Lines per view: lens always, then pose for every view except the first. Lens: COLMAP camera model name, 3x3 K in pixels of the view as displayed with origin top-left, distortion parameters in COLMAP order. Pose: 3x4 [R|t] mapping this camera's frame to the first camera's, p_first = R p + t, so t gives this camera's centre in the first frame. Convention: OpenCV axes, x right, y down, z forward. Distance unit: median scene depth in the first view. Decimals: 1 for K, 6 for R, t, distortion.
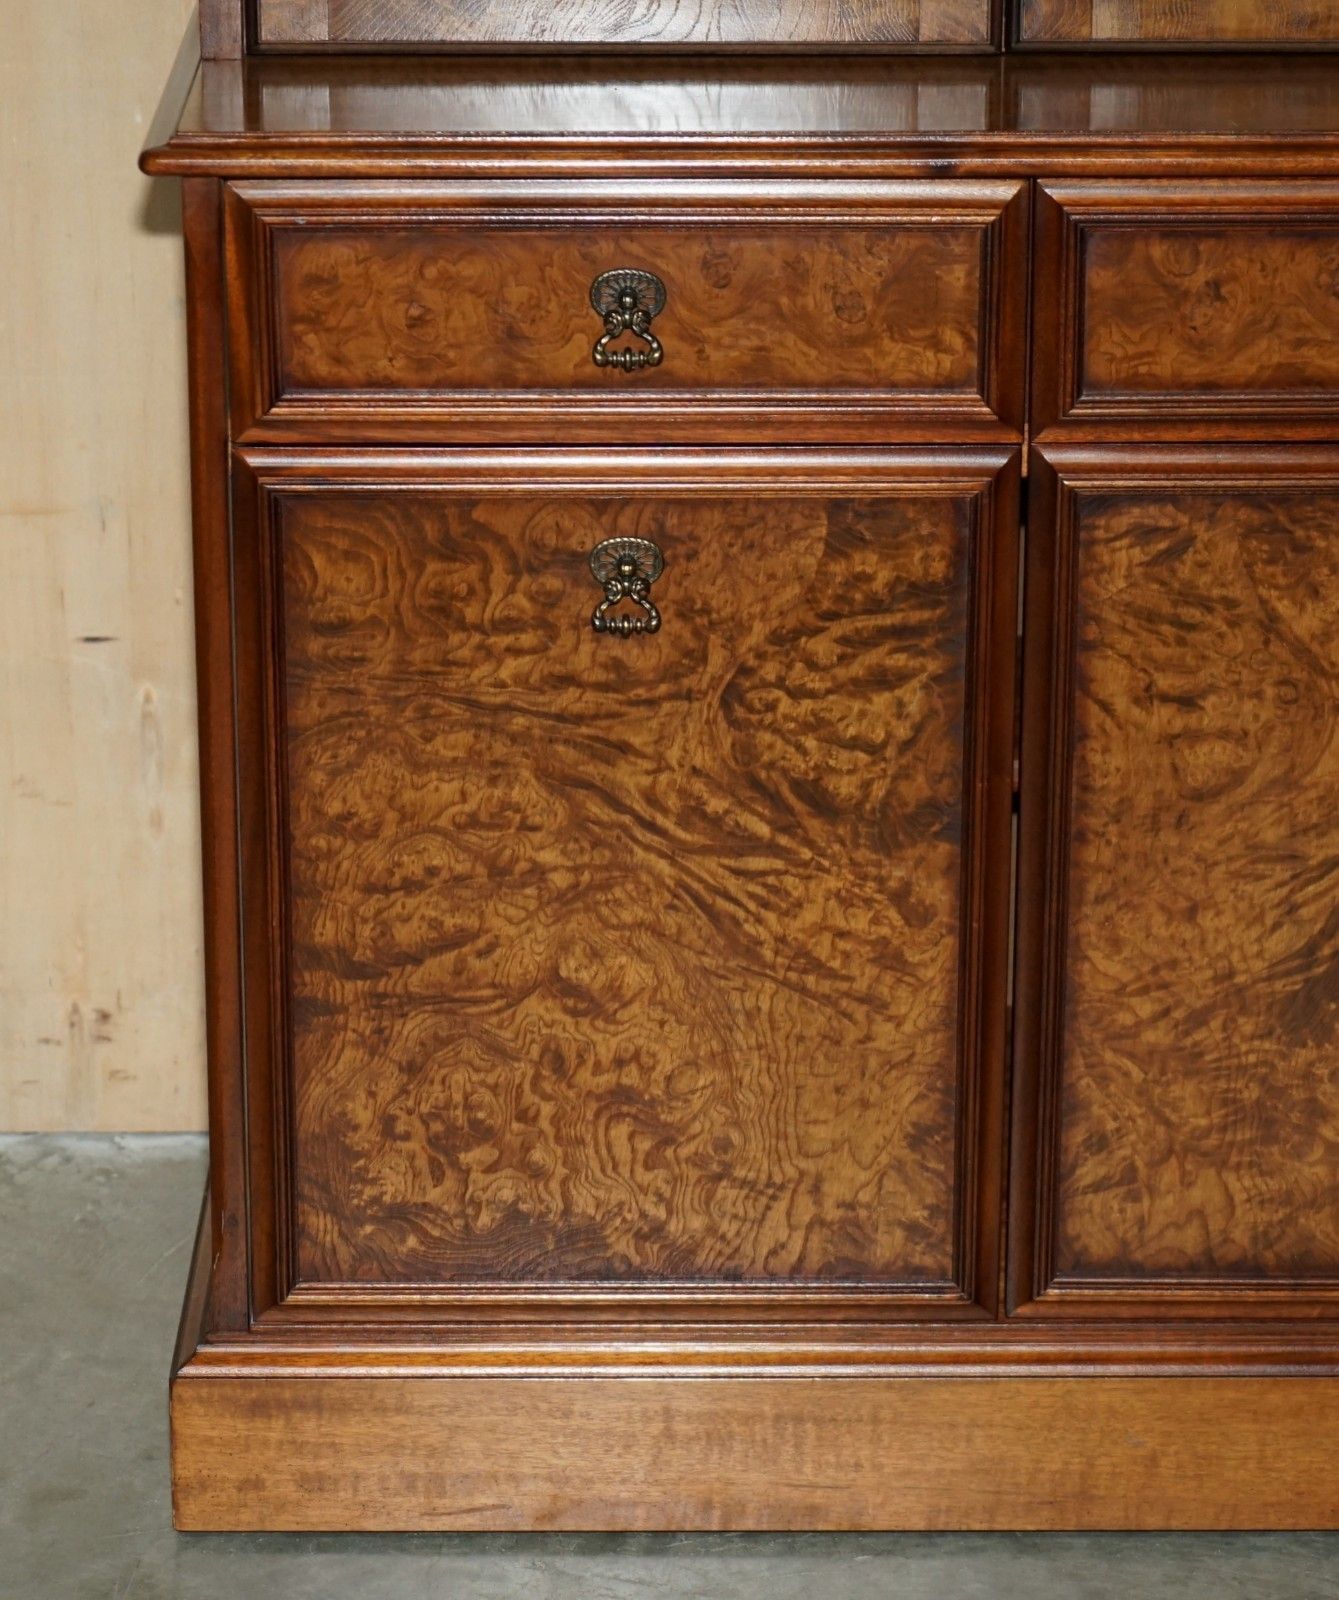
lens RADIAL K [[5217.2, 0, 669.5], [0, 5217.2, 800.0], [0, 0, 1]] dist [-0.047972, -0.034856]
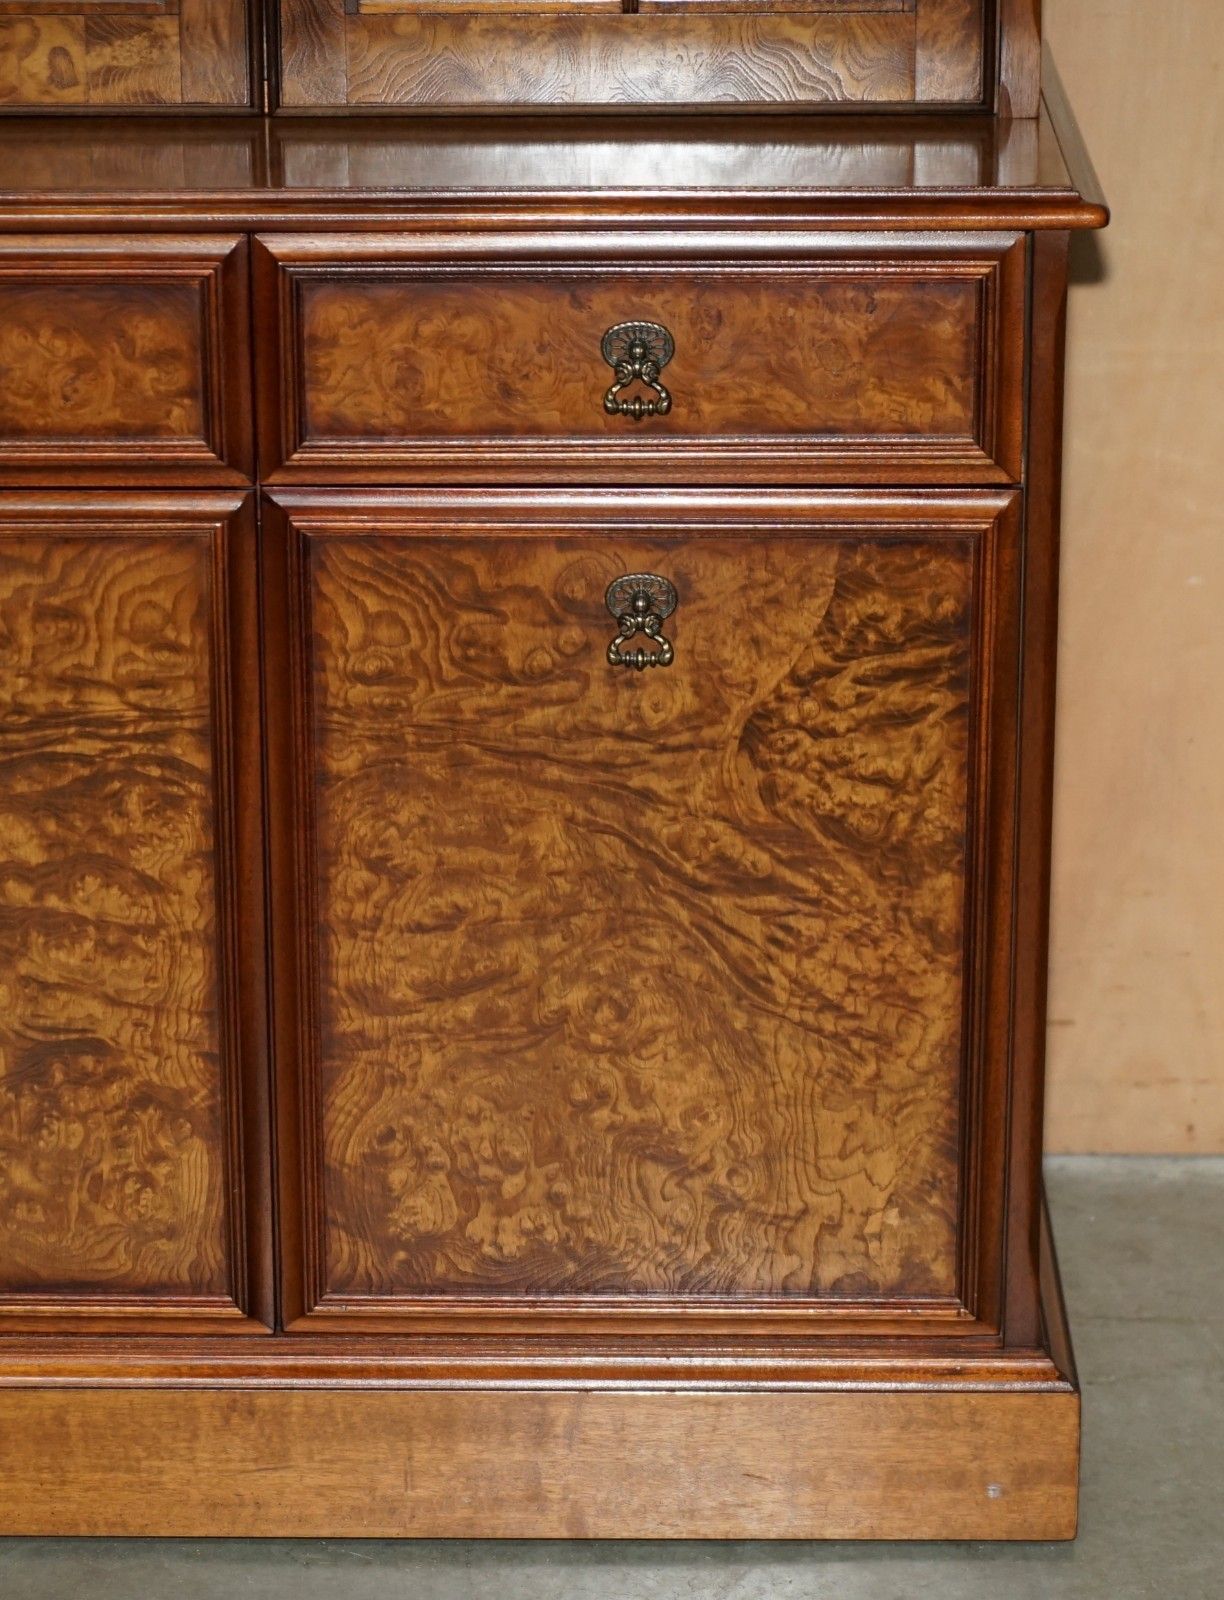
lens RADIAL K [[5070.2, 0, 612.0], [0, 5070.2, 800.0], [0, 0, 1]] dist [-0.054008, 1.351757]
pose [[0.999668, 0.003767, -0.025474, 0.309525], [-0.003946, 0.999968, -0.006995, 0.000133], [0.025446, 0.007094, 0.999651, -0.006784]]
